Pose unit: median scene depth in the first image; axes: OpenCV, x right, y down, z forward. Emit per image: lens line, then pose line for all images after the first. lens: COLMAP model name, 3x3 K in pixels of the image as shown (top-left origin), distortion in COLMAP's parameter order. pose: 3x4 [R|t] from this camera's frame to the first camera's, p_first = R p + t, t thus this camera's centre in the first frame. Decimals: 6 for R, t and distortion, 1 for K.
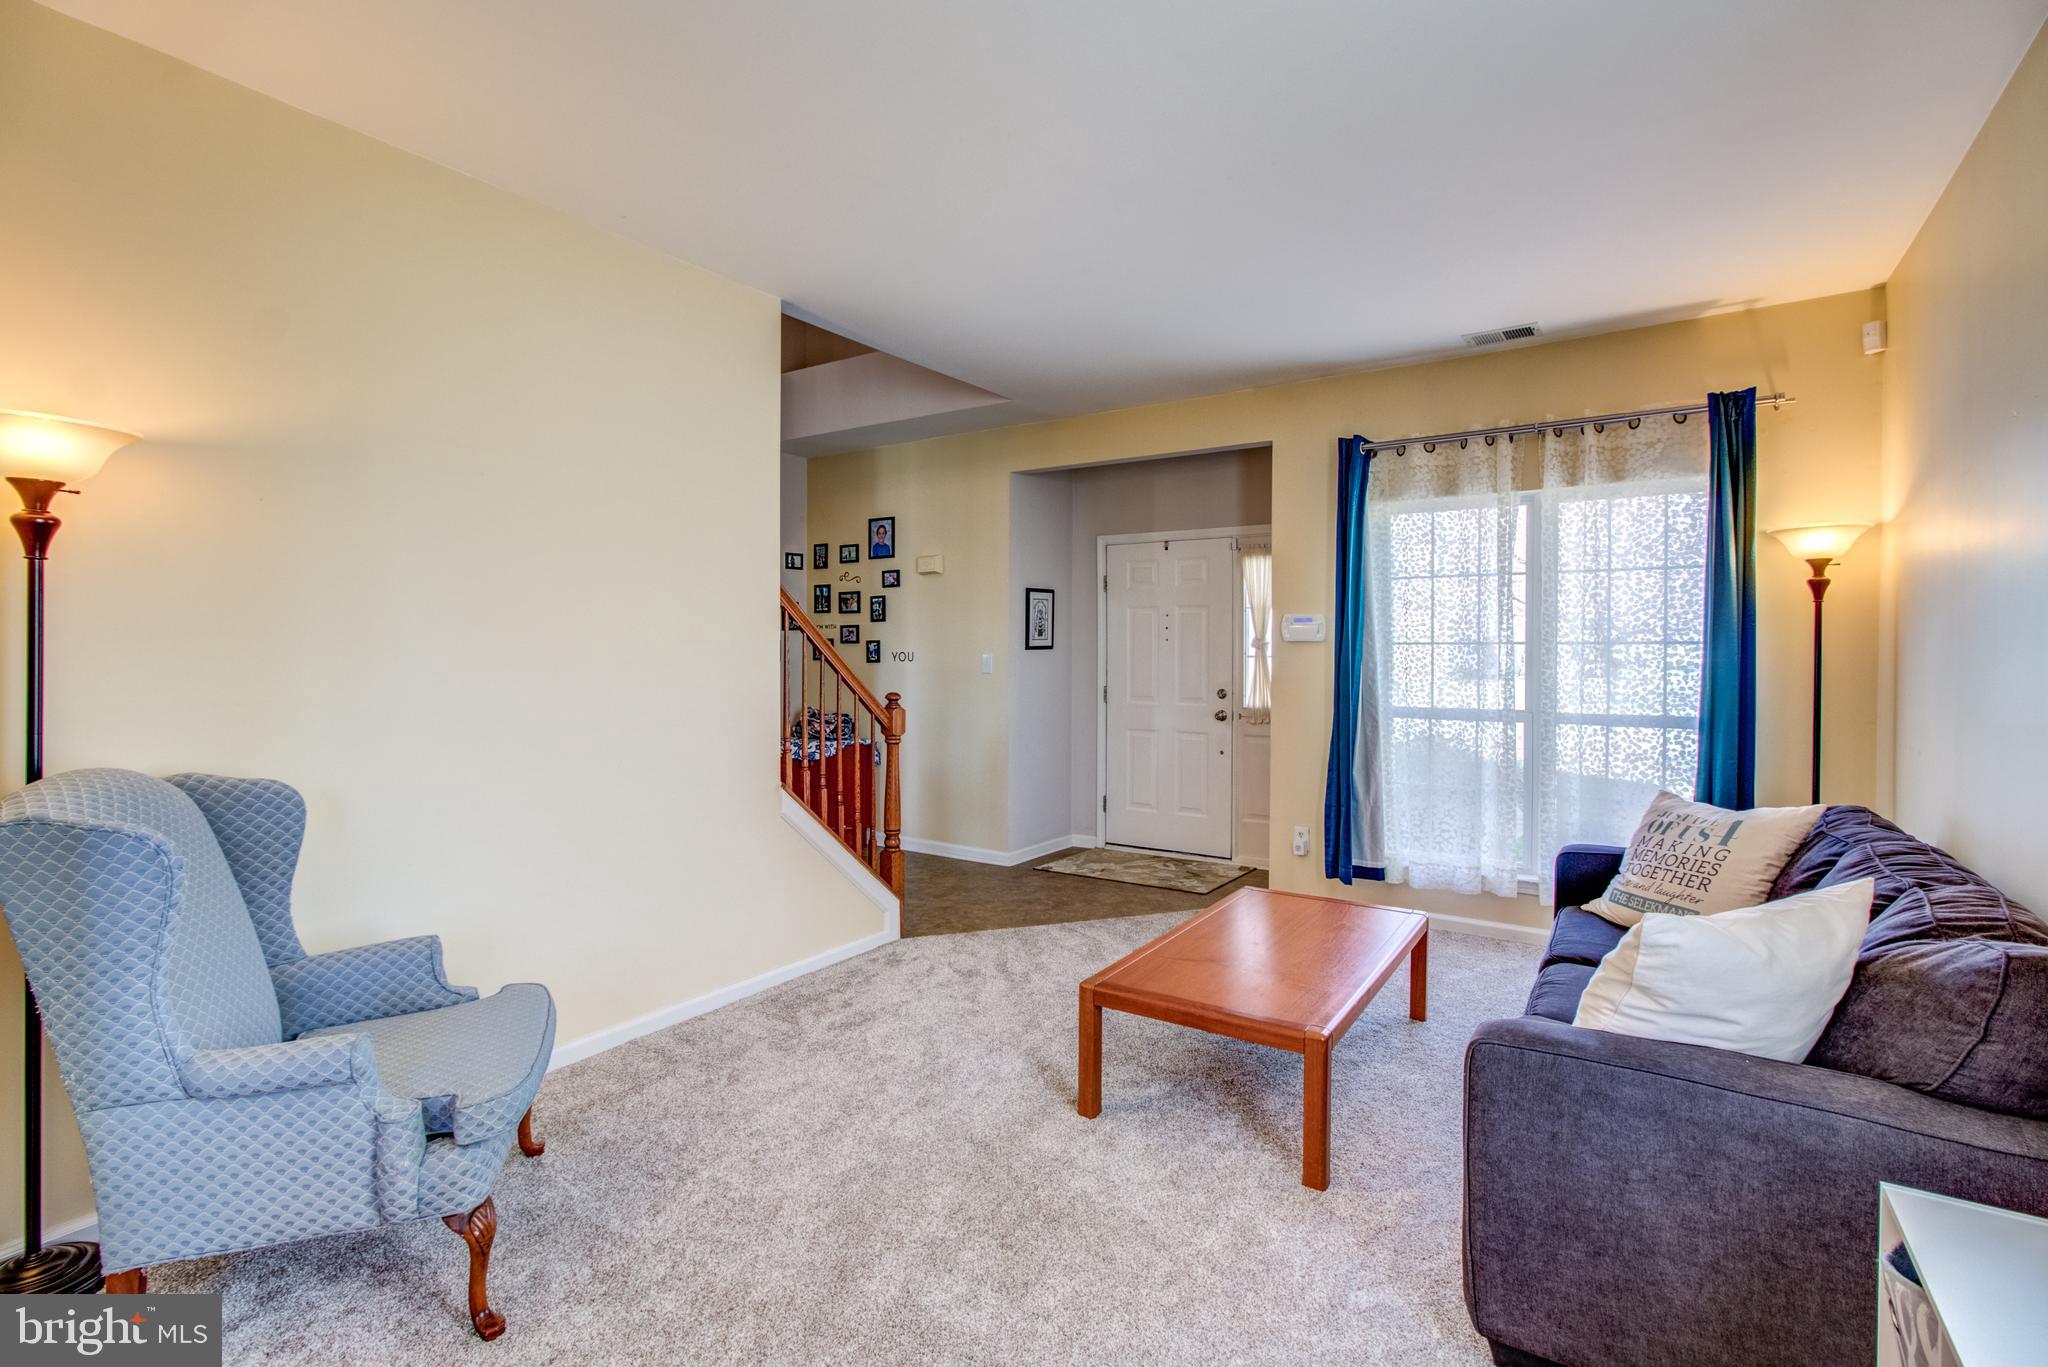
lens RADIAL K [[962.4, 0, 1039.9], [0, 962.4, 651.5], [0, 0, 1]] dist [-0.003080, 0.000662]
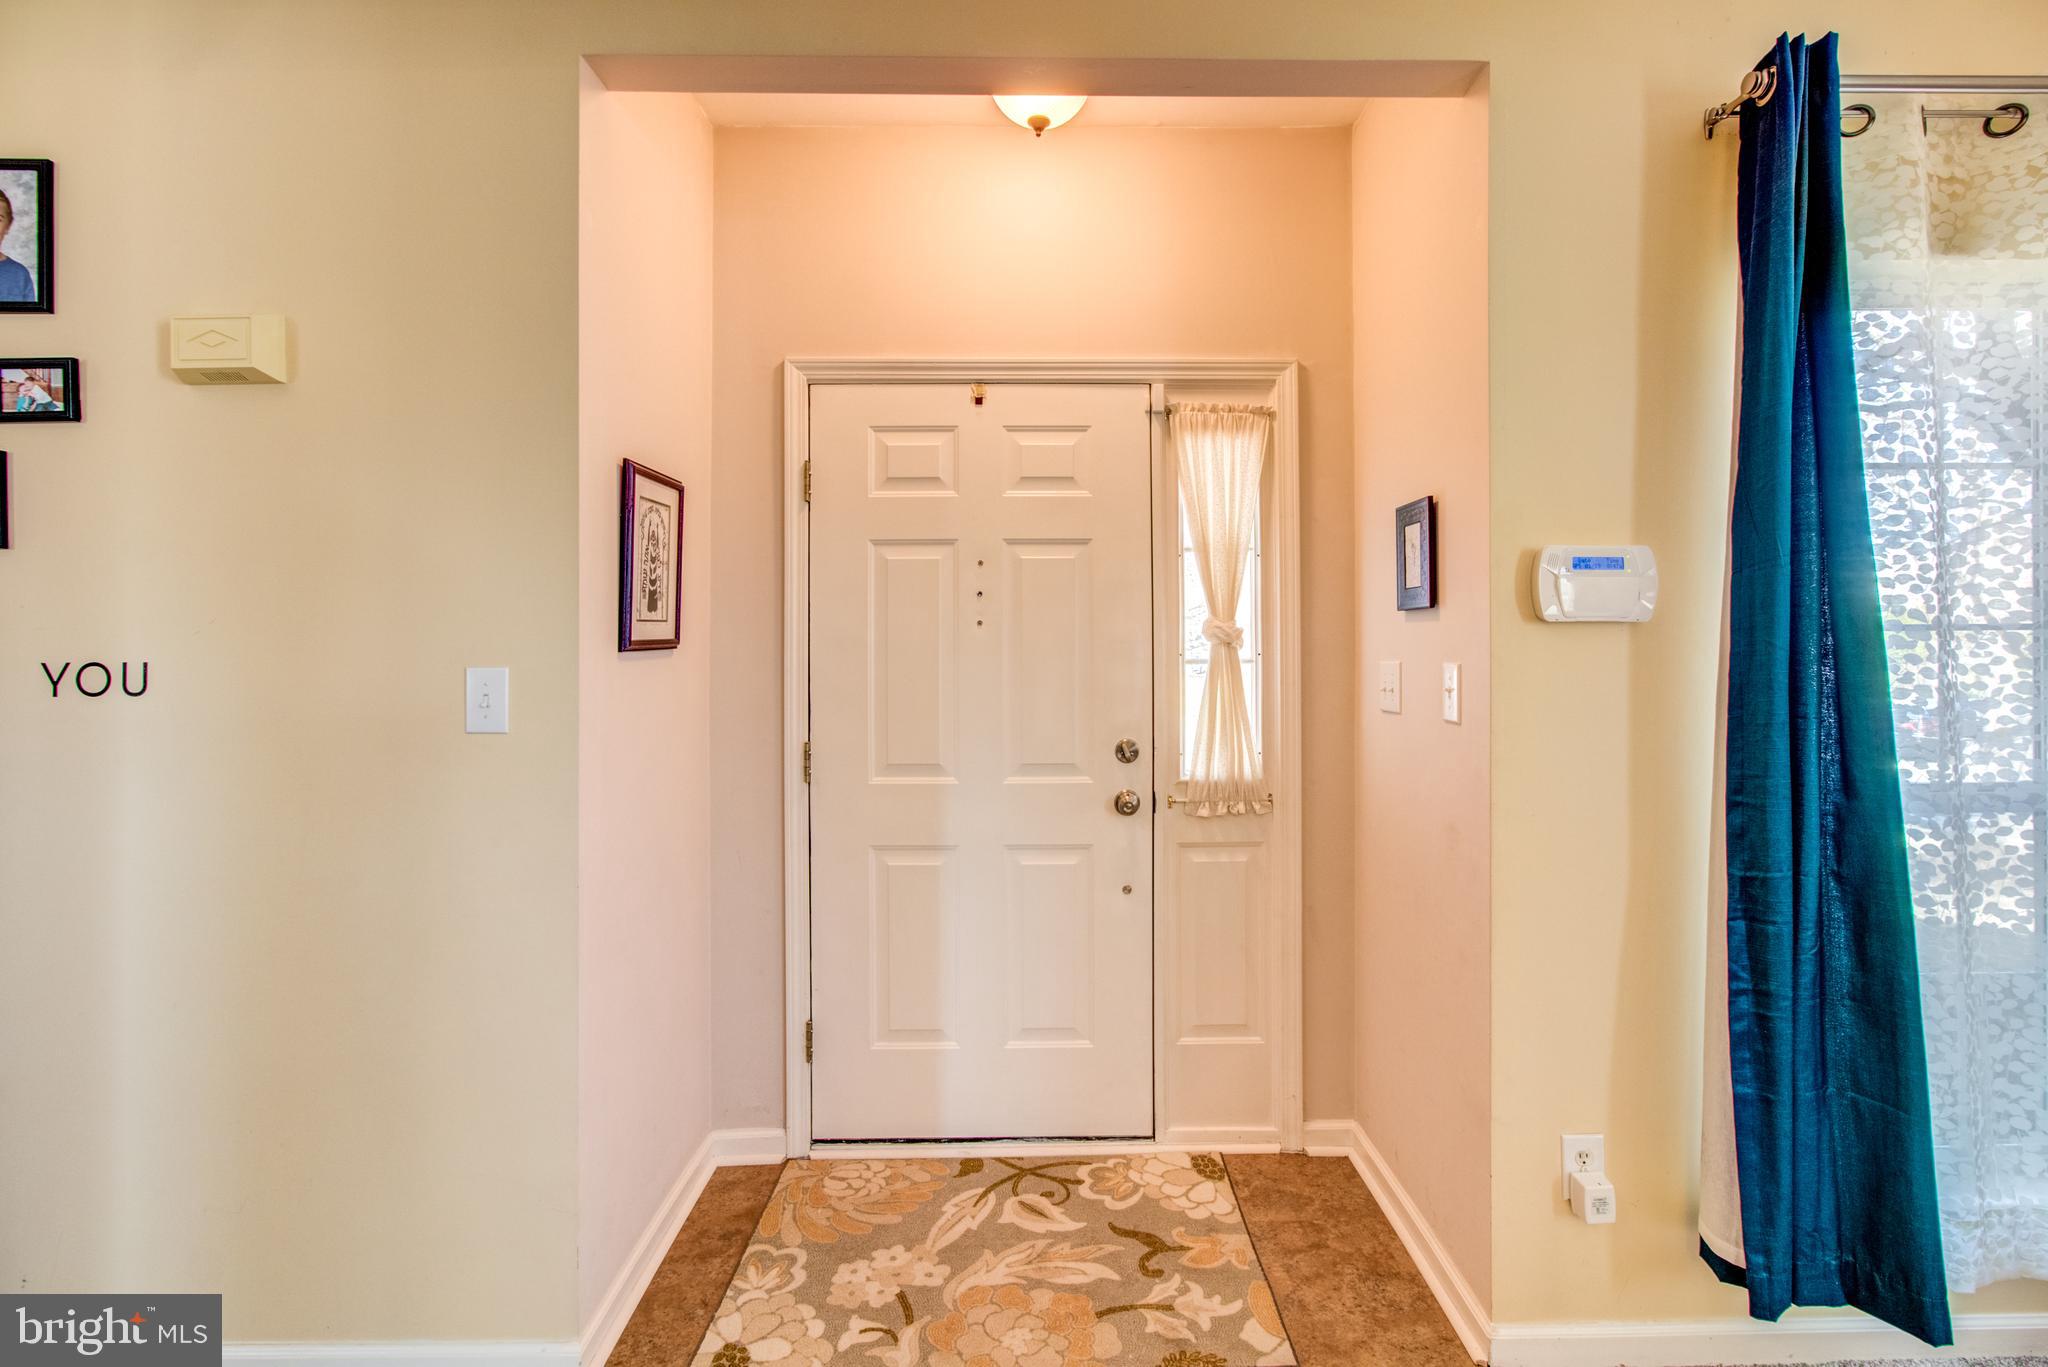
lens RADIAL K [[954.9, 0, 1023.4], [0, 954.9, 642.7], [0, 0, 1]] dist [-0.011835, 0.000790]
pose [[0.821559, -0.007136, 0.570079, -0.111418], [0.007940, 0.999968, 0.001075, -0.005692], [-0.570068, 0.003643, 0.821589, 0.883808]]
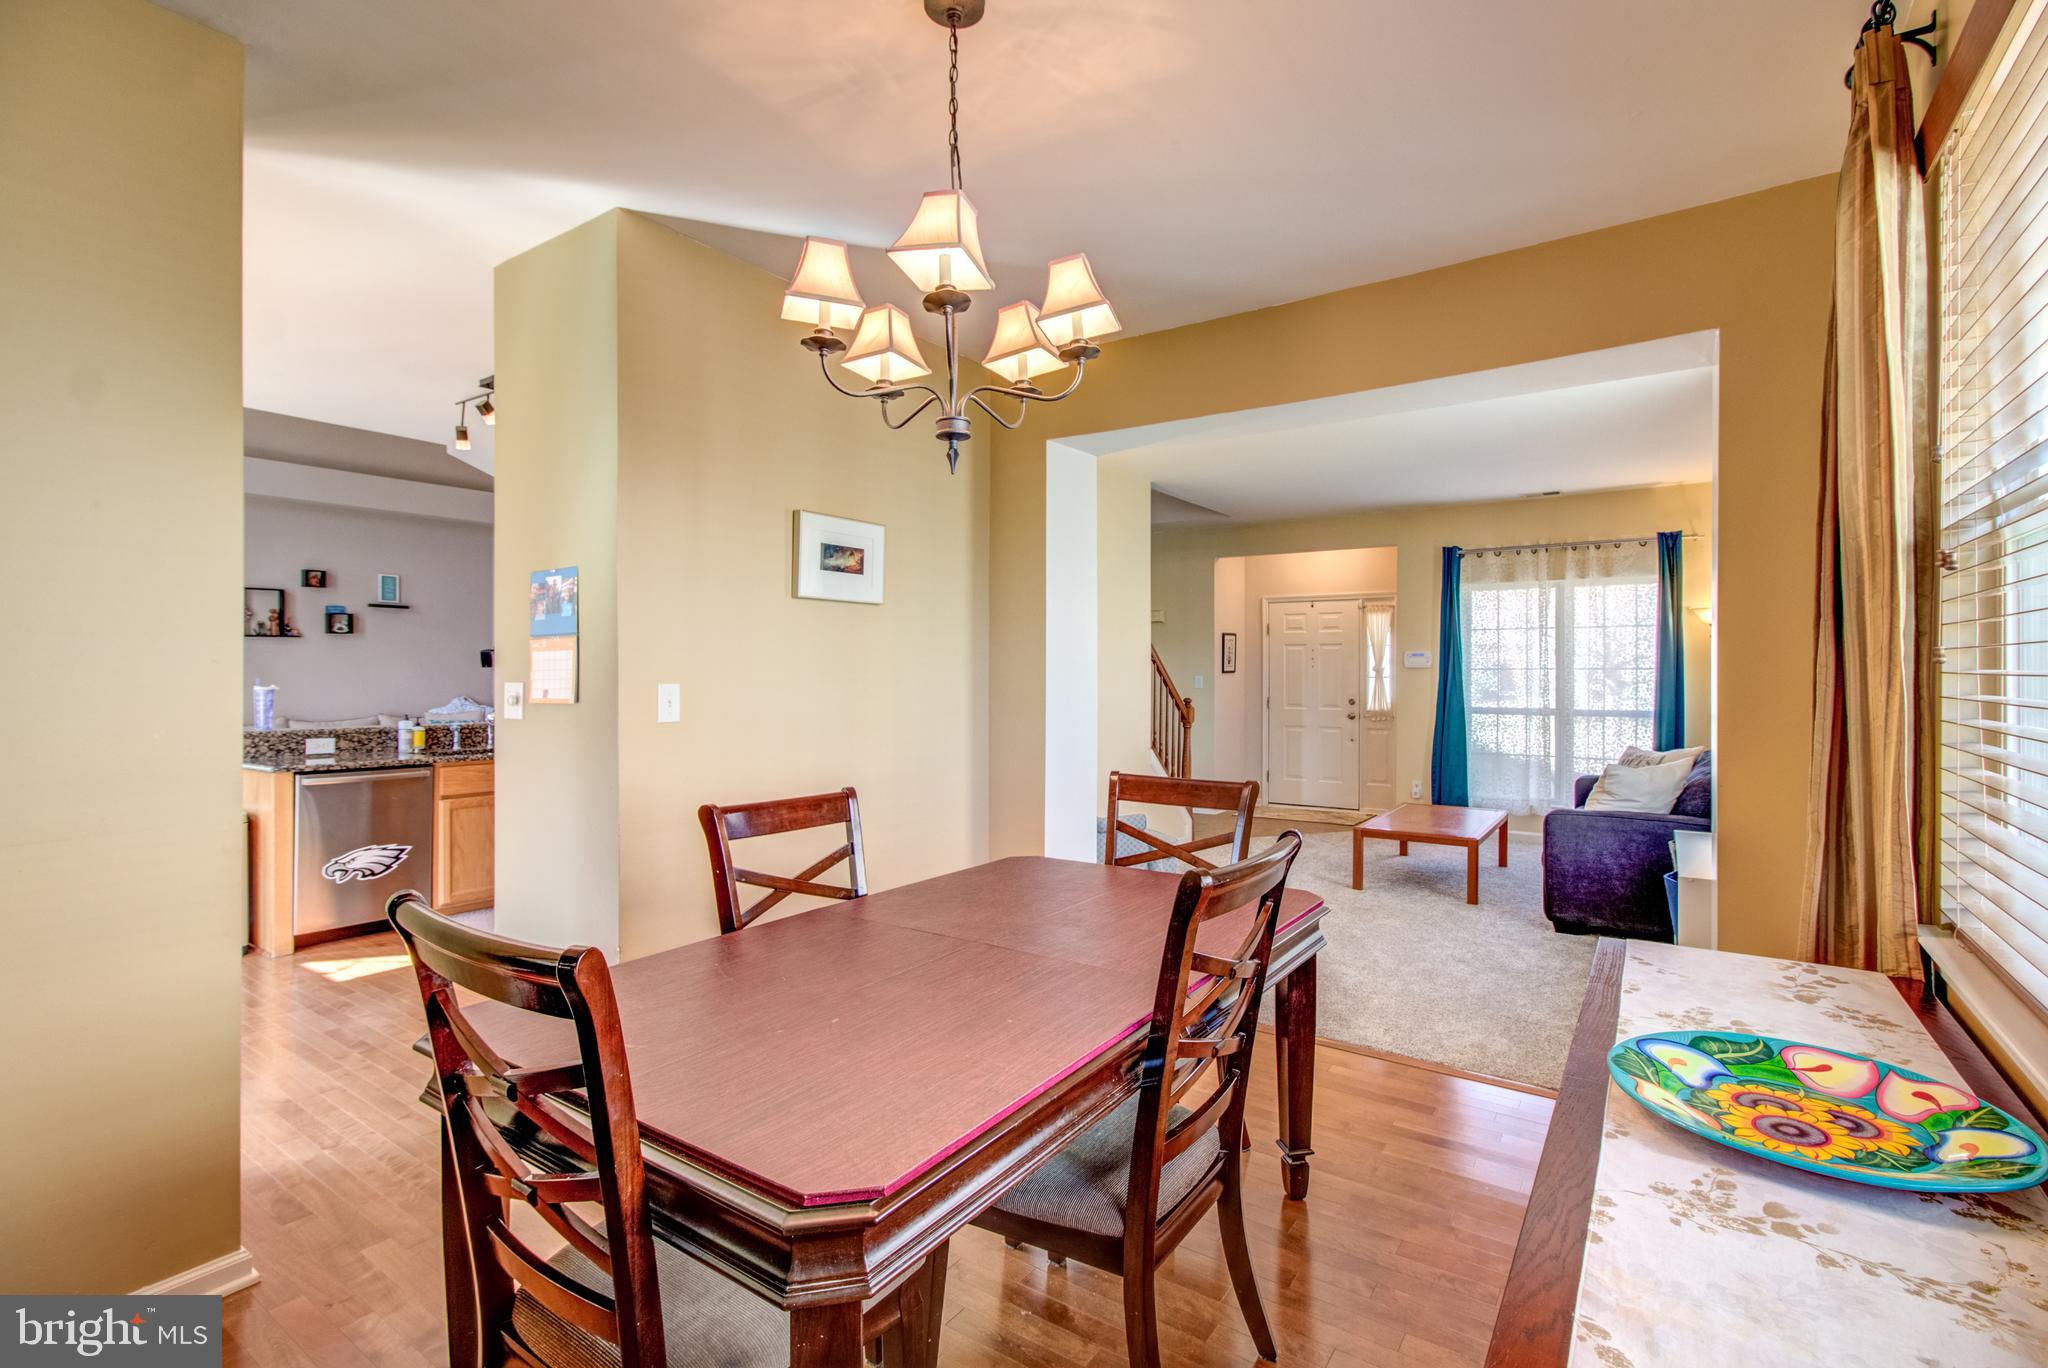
lens RADIAL K [[952.6, 0, 1045.9], [0, 952.6, 668.0], [0, 0, 1]] dist [-0.017518, 0.015946]
pose [[0.999953, -0.000121, -0.009703, -0.362867], [0.000054, 0.999976, -0.006881, 0.000882], [0.009703, 0.006881, 0.999929, -0.657165]]
